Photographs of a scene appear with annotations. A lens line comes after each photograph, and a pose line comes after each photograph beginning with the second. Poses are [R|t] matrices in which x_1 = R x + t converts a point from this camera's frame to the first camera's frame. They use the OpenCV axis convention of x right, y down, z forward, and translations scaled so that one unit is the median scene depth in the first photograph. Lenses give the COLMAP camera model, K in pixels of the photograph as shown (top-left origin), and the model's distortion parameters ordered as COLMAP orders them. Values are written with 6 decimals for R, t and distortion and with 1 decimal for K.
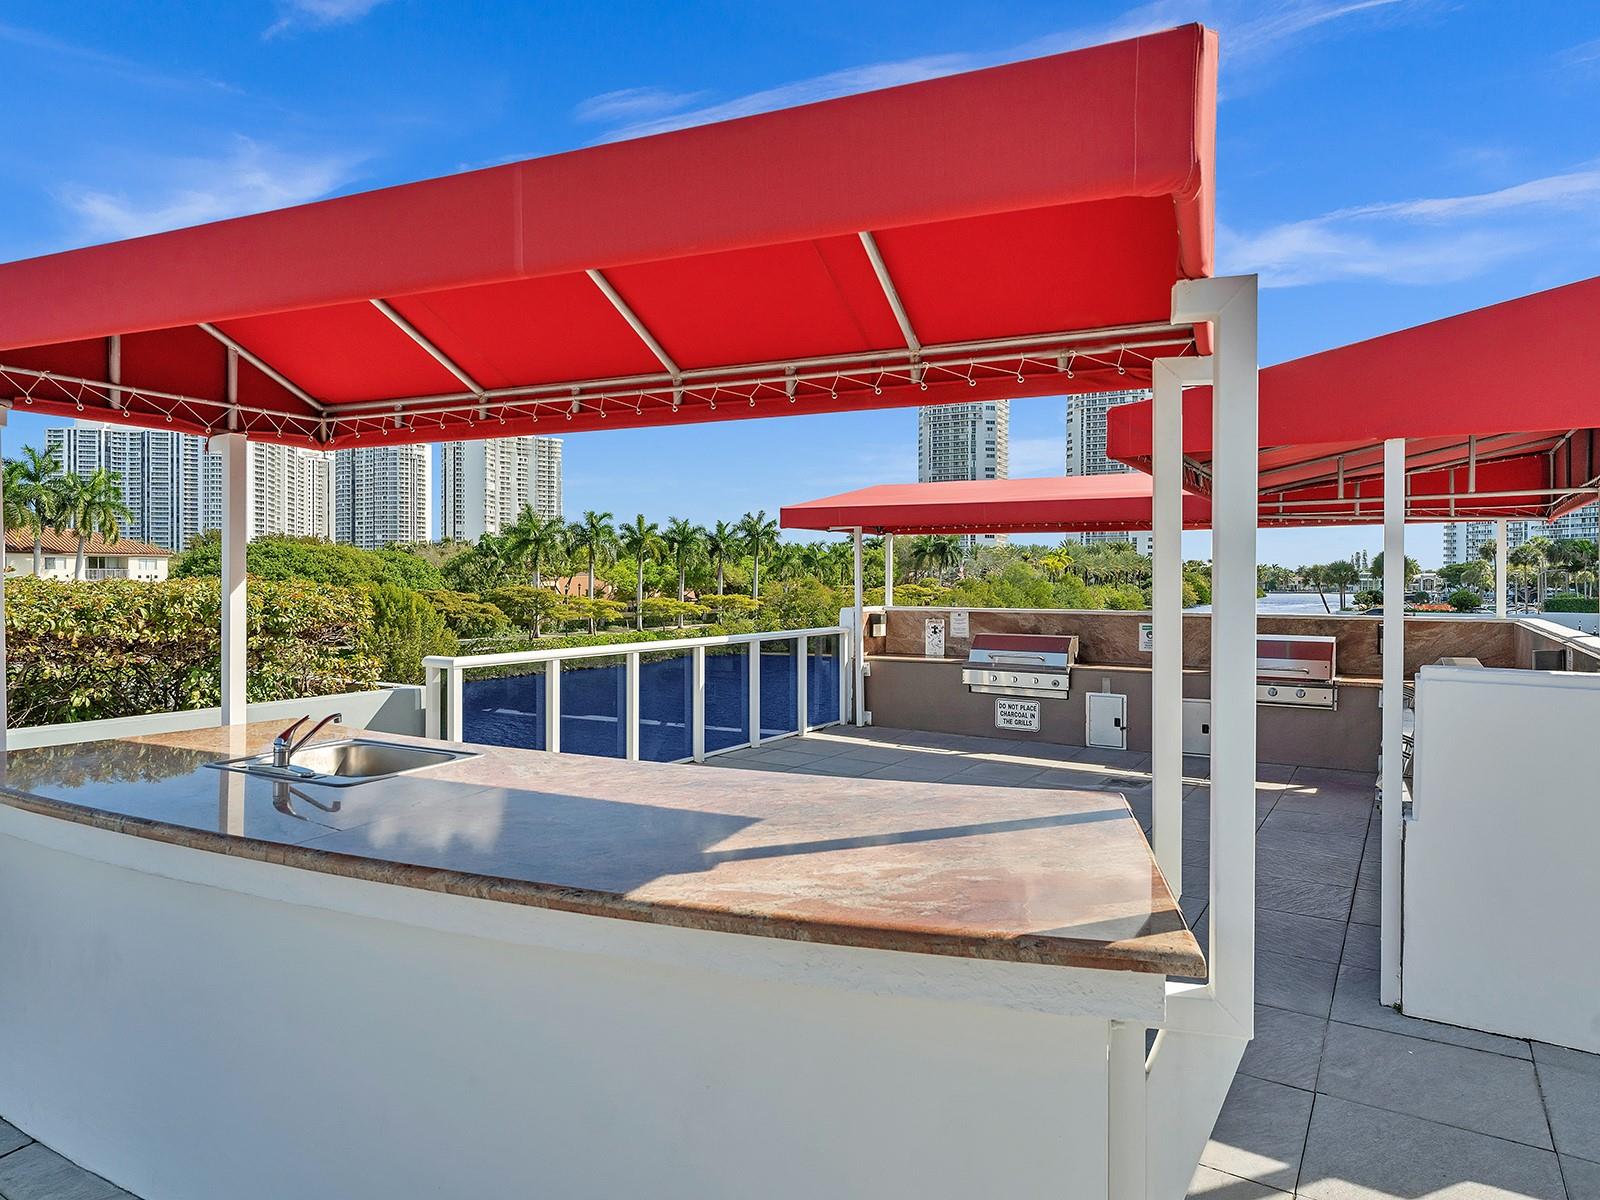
lens RADIAL K [[1075.0, 0, 800.0], [0, 1075.0, 600.0], [0, 0, 1]] dist [-0.003427, -0.001343]
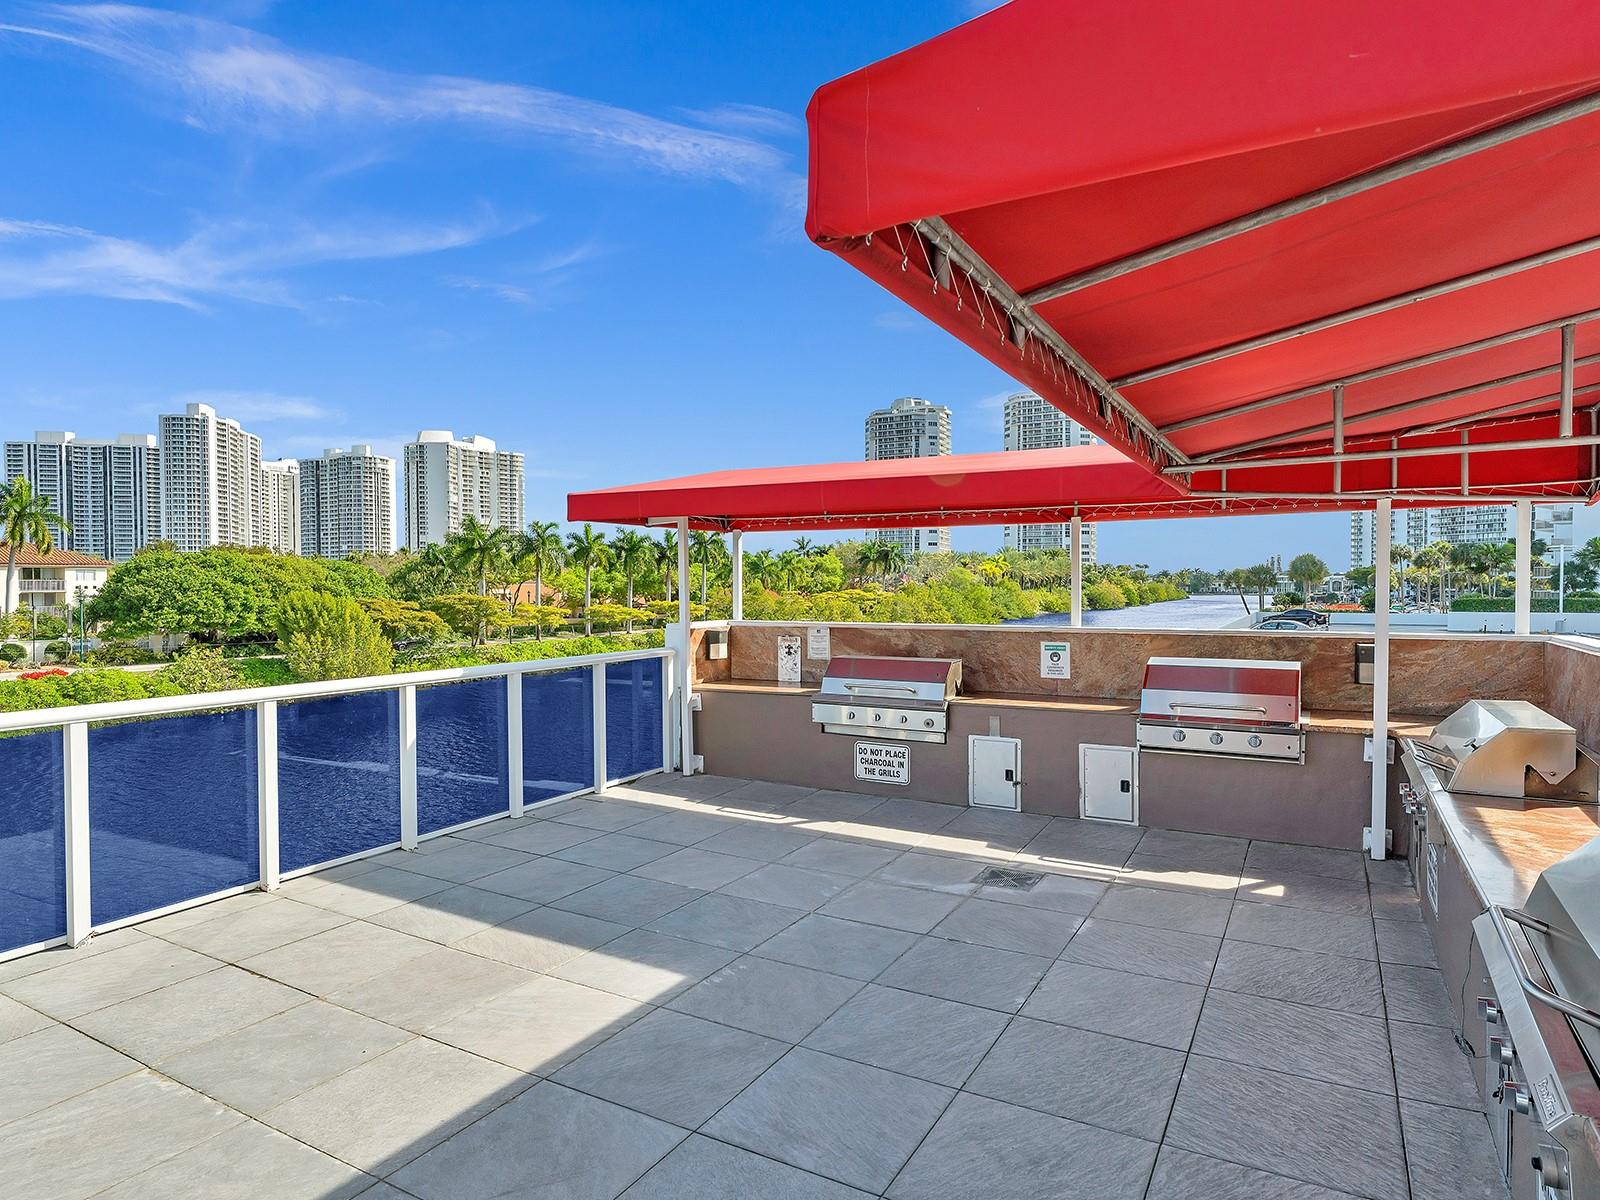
lens RADIAL K [[918.4, 0, 800.0], [0, 918.4, 600.0], [0, 0, 1]] dist [0.001038, 0.000359]
pose [[0.999933, -0.006712, 0.009444, 0.049357], [0.006736, 0.999974, -0.002488, -0.002962], [-0.009427, 0.002551, 0.999952, 0.122913]]
